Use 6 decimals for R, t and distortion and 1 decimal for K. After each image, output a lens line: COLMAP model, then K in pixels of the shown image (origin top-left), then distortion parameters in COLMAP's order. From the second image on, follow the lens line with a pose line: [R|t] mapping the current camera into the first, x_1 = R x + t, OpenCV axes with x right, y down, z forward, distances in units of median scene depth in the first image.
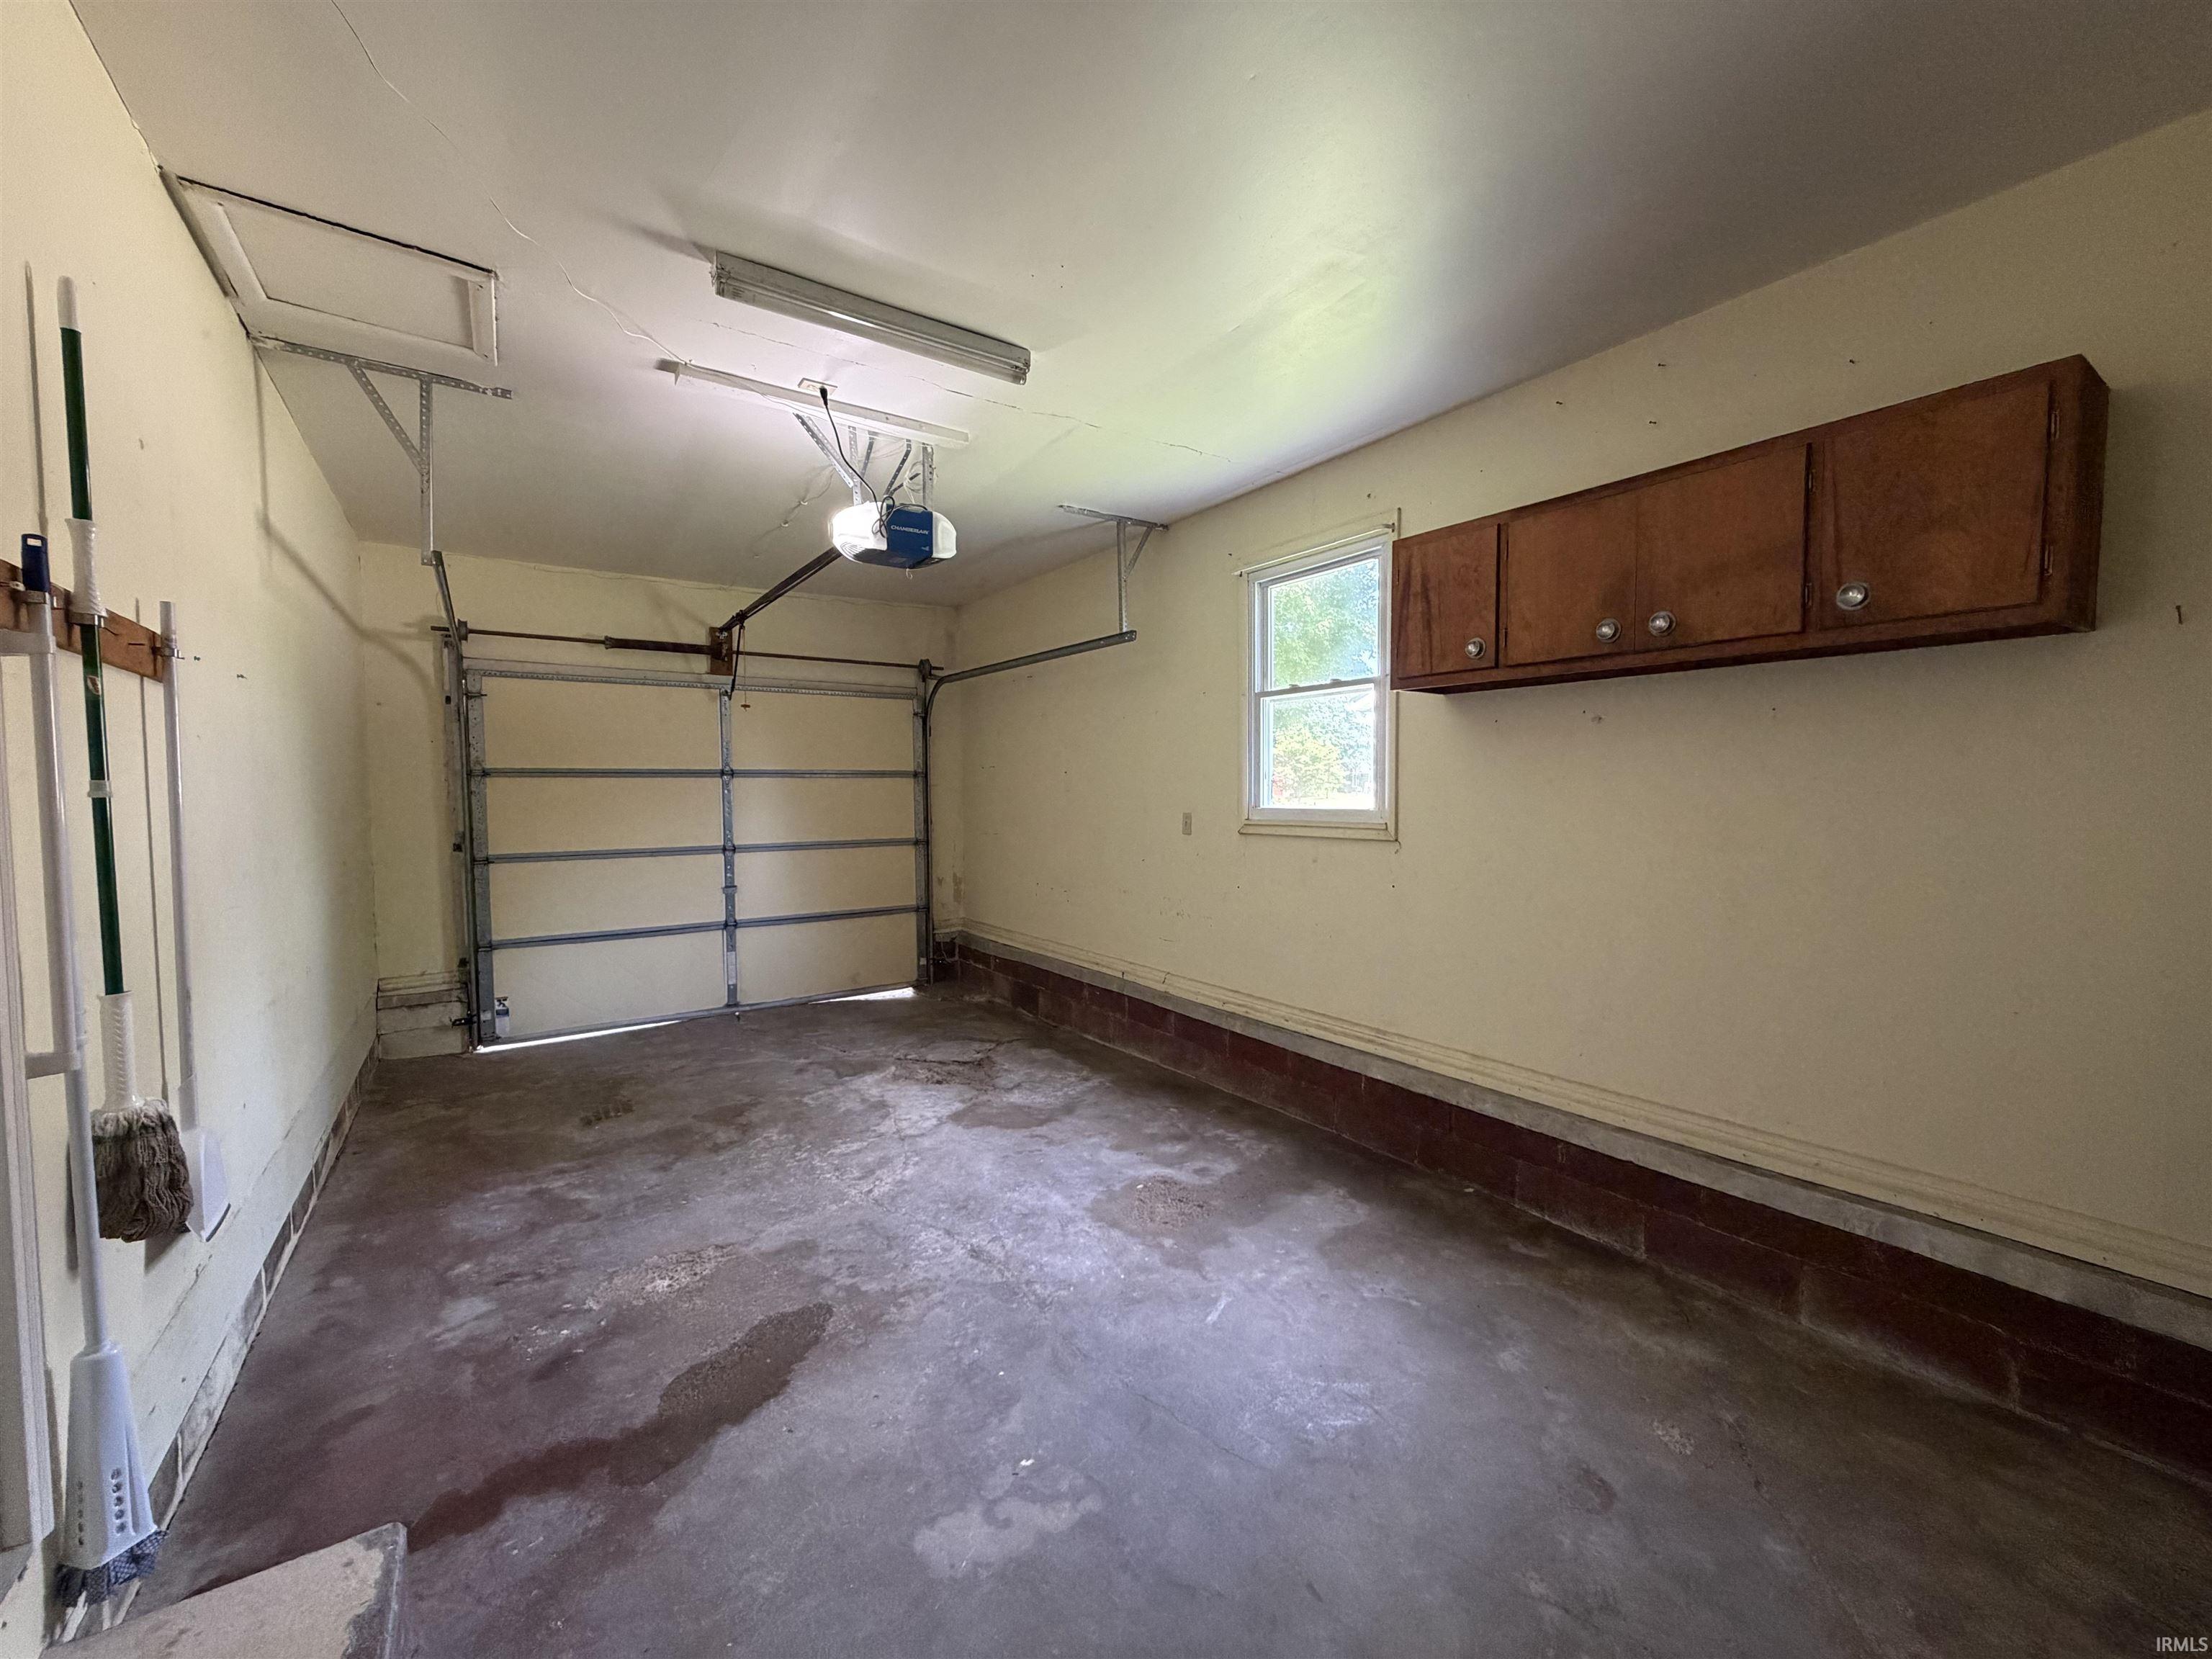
lens RADIAL K [[883.0, 0, 1106.2], [0, 883.0, 830.1], [0, 0, 1]] dist [0.000304, 0.000073]
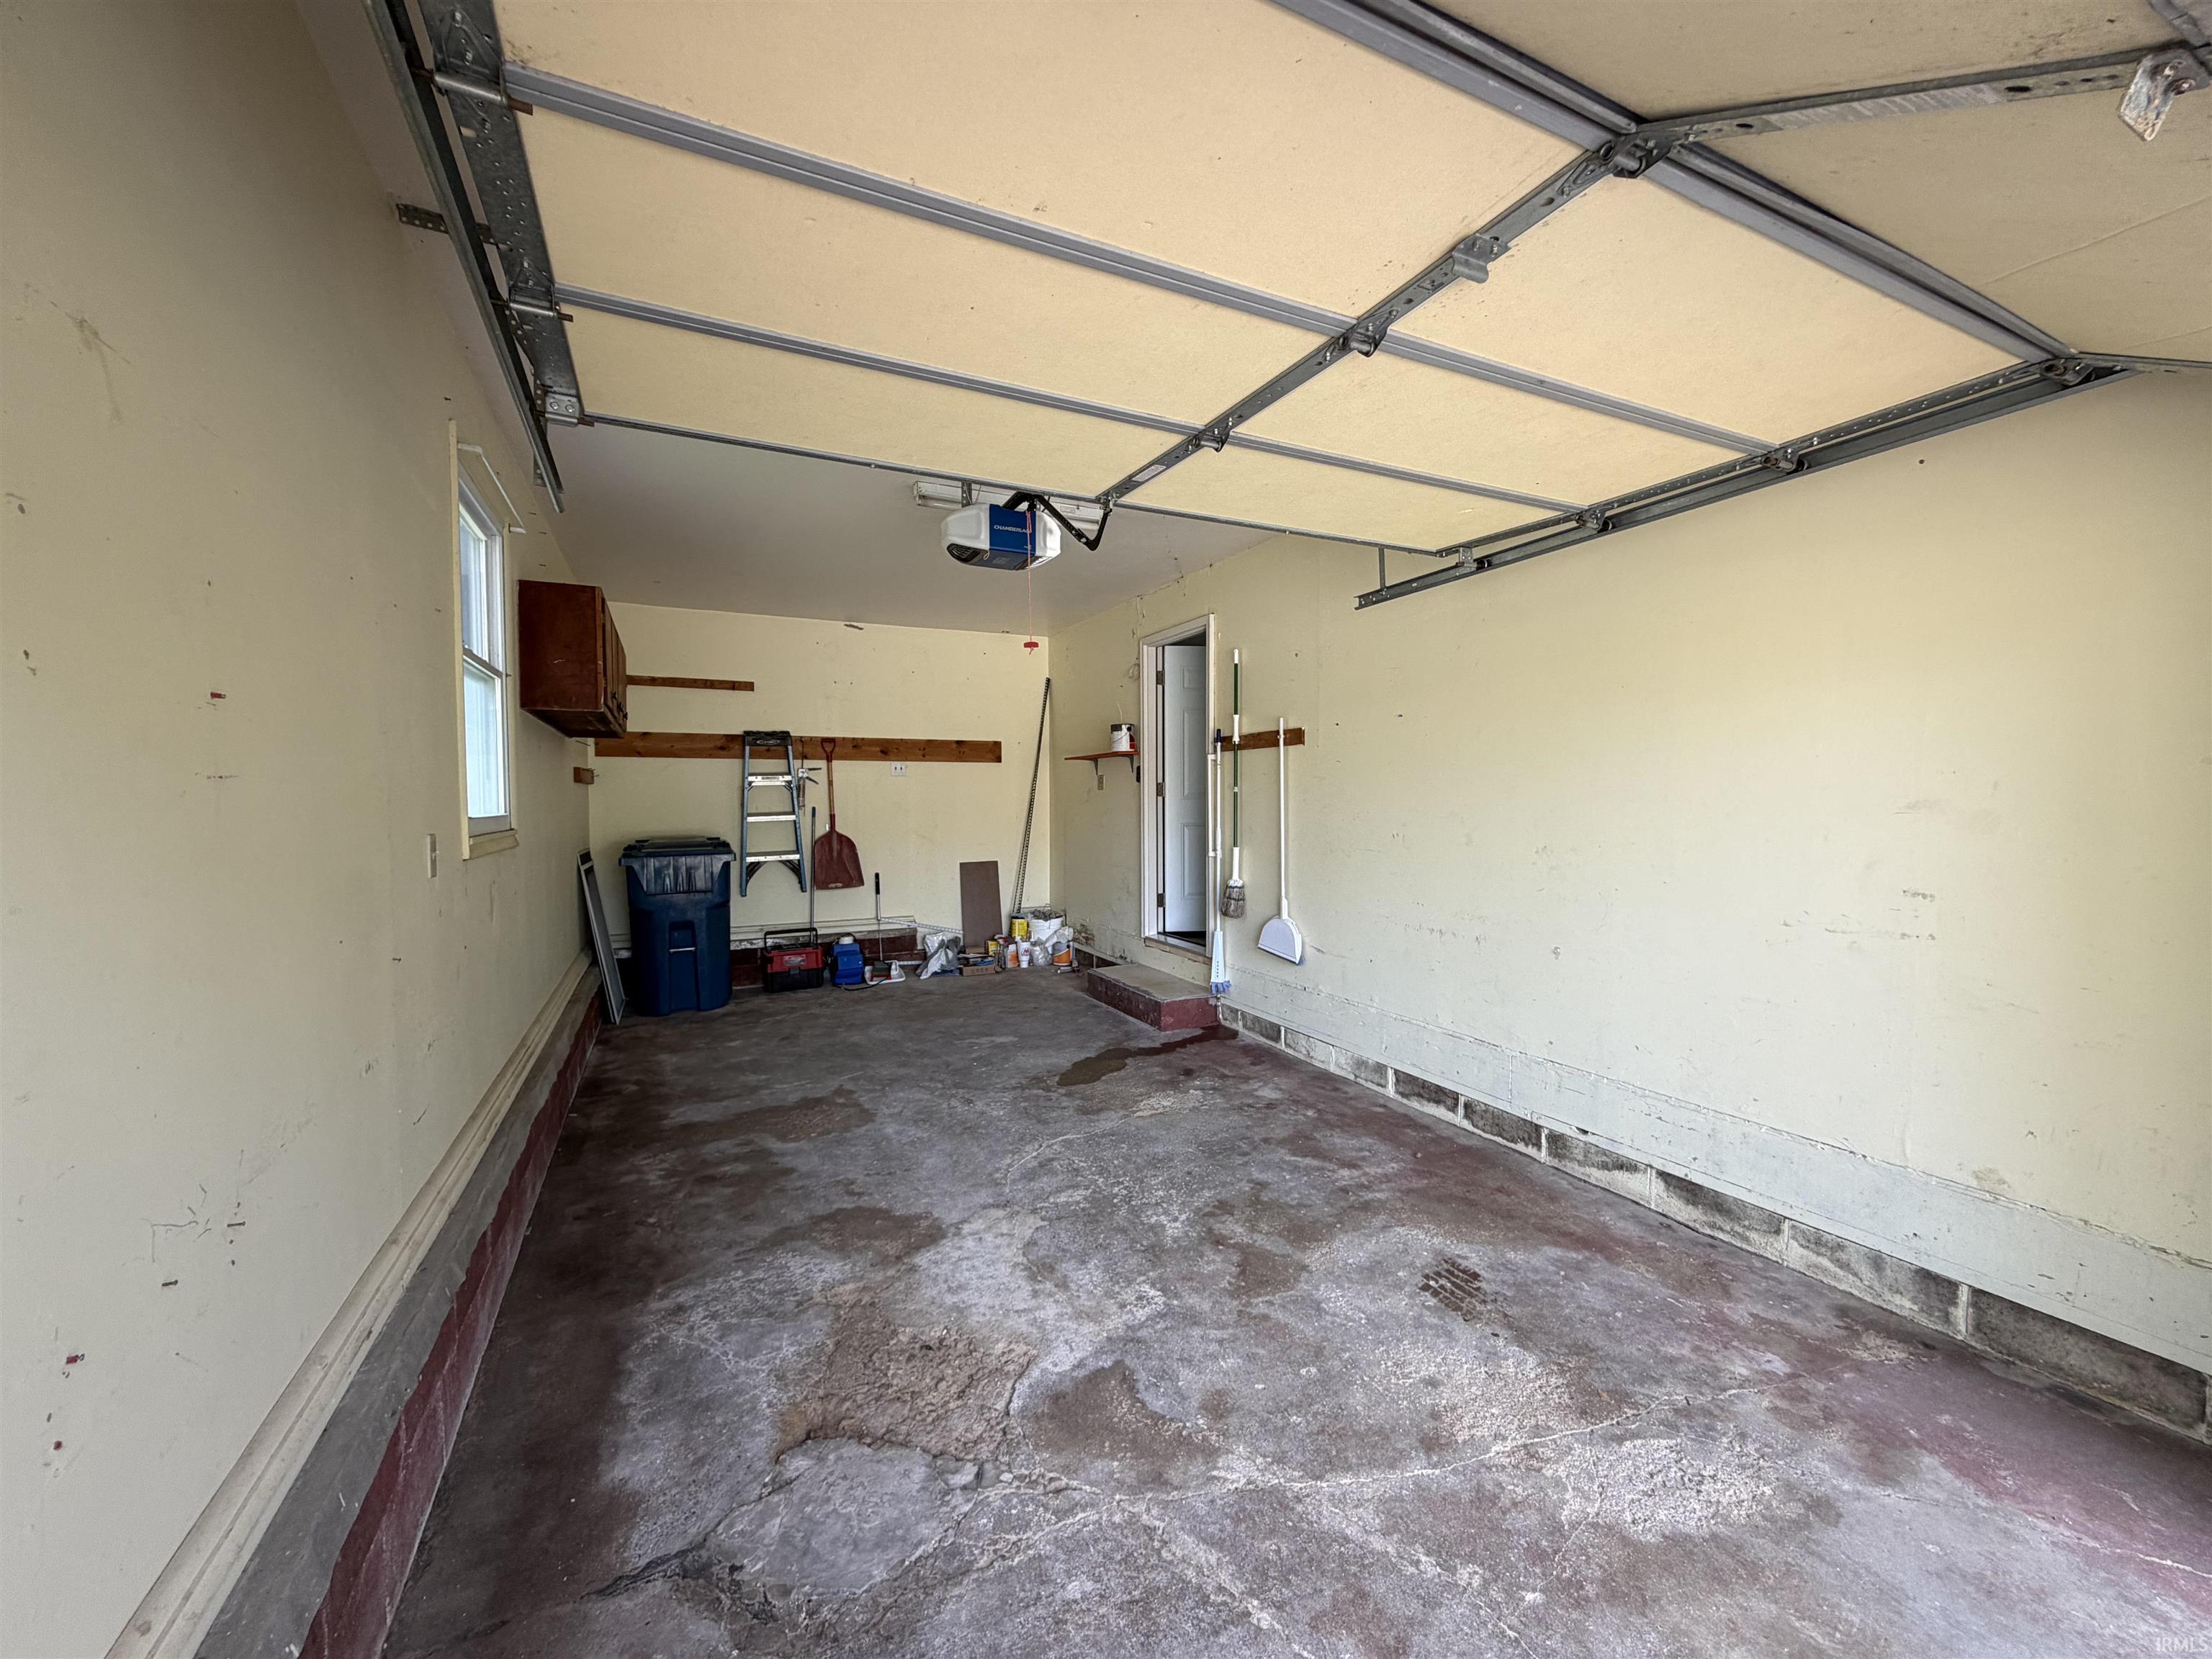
lens RADIAL K [[883.0, 0, 1108.8], [0, 883.0, 826.7], [0, 0, 1]] dist [0.000304, 0.000073]
pose [[-0.988458, 0.009596, 0.151194, -0.481012], [0.021547, 0.996751, 0.077604, -0.073123], [-0.149958, 0.079966, -0.985453, 1.888187]]
